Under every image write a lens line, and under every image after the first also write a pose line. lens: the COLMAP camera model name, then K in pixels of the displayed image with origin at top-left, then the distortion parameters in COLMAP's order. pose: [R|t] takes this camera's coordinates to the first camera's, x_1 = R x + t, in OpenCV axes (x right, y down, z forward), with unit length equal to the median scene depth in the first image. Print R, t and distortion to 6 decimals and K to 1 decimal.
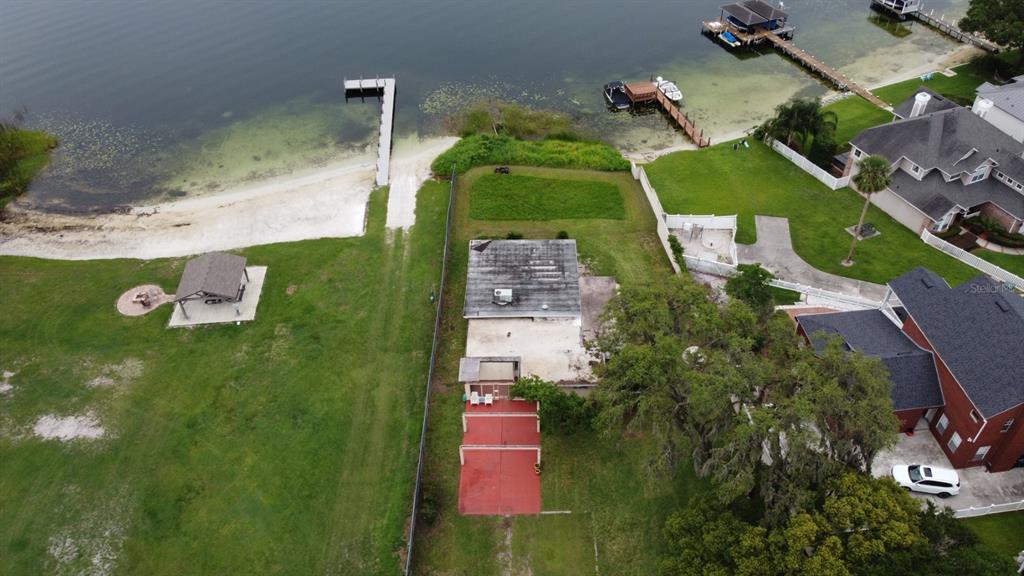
lens RADIAL K [[778.3, 0, 512.0], [0, 778.3, 288.0], [0, 0, 1]] dist [-0.002965, -0.005713]
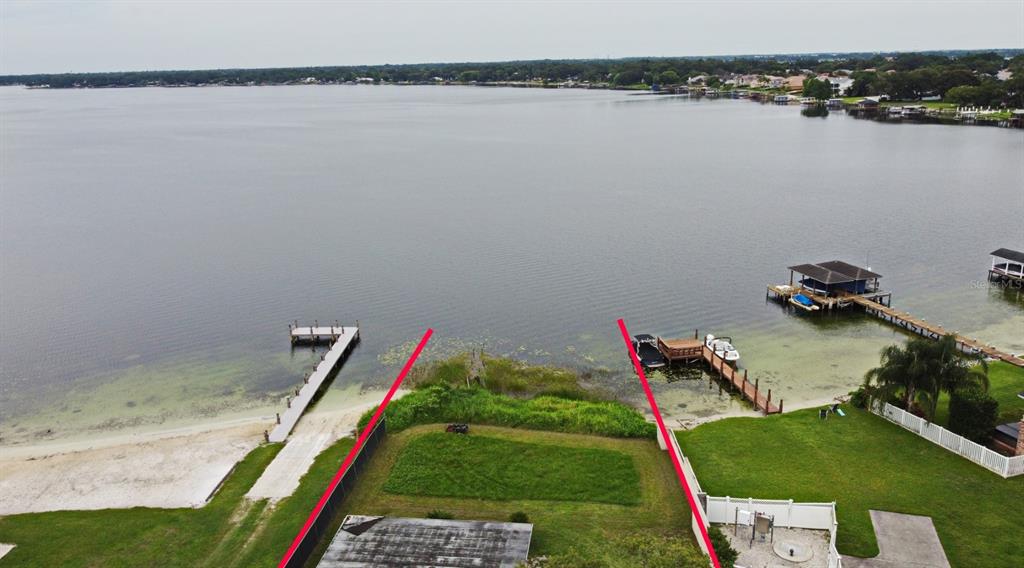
lens RADIAL K [[781.5, 0, 512.0], [0, 781.5, 284.0], [0, 0, 1]] dist [-0.004510, 0.001599]
pose [[0.993458, 0.023707, -0.111714, 0.115019], [-0.069967, 0.899479, -0.431326, 0.021827], [0.090259, 0.436321, 0.895253, 0.400969]]
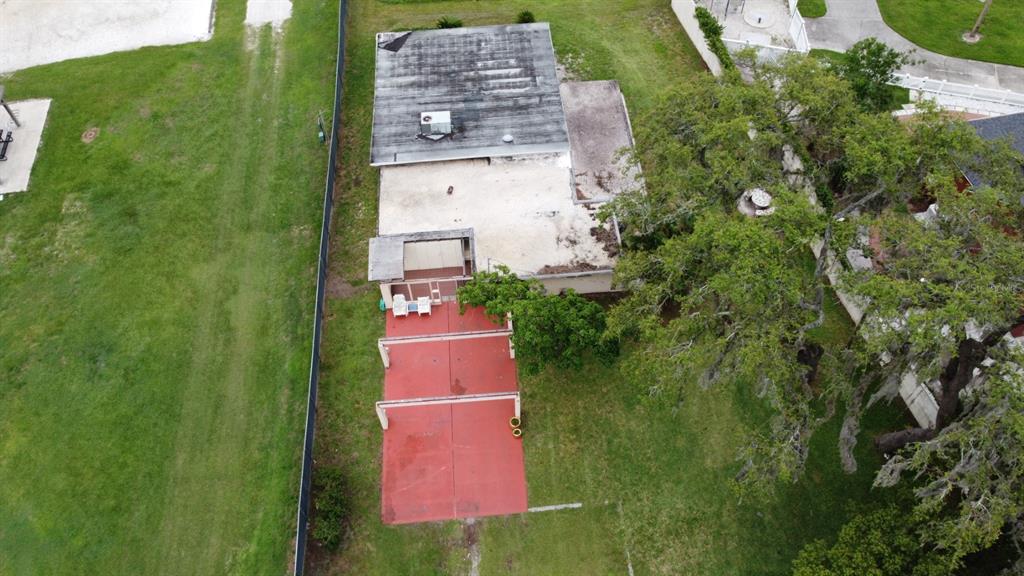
lens RADIAL K [[778.3, 0, 512.0], [0, 778.3, 288.0], [0, 0, 1]] dist [-0.002965, -0.005713]
pose [[0.995959, -0.073841, 0.051123, 0.005578], [0.060749, 0.973133, 0.222084, 0.003279], [-0.066149, -0.218080, 0.973686, 0.330256]]
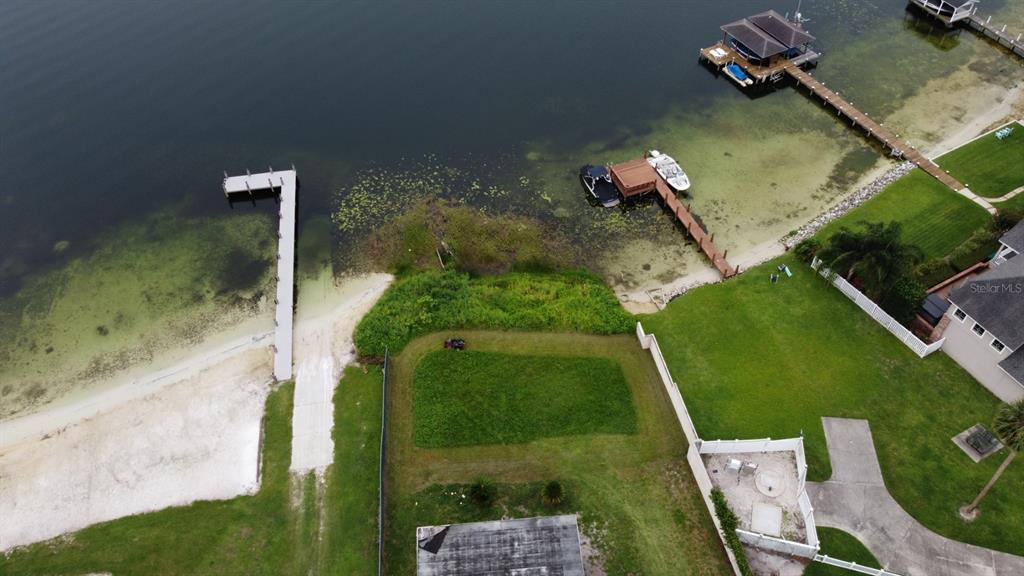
lens RADIAL K [[778.3, 0, 512.0], [0, 778.3, 288.0], [0, 0, 1]] dist [-0.002965, -0.005713]
pose [[0.996061, -0.068304, 0.056543, 0.002776], [0.061365, 0.991295, 0.116484, -0.310255], [-0.064007, -0.112556, 0.991582, 0.338537]]
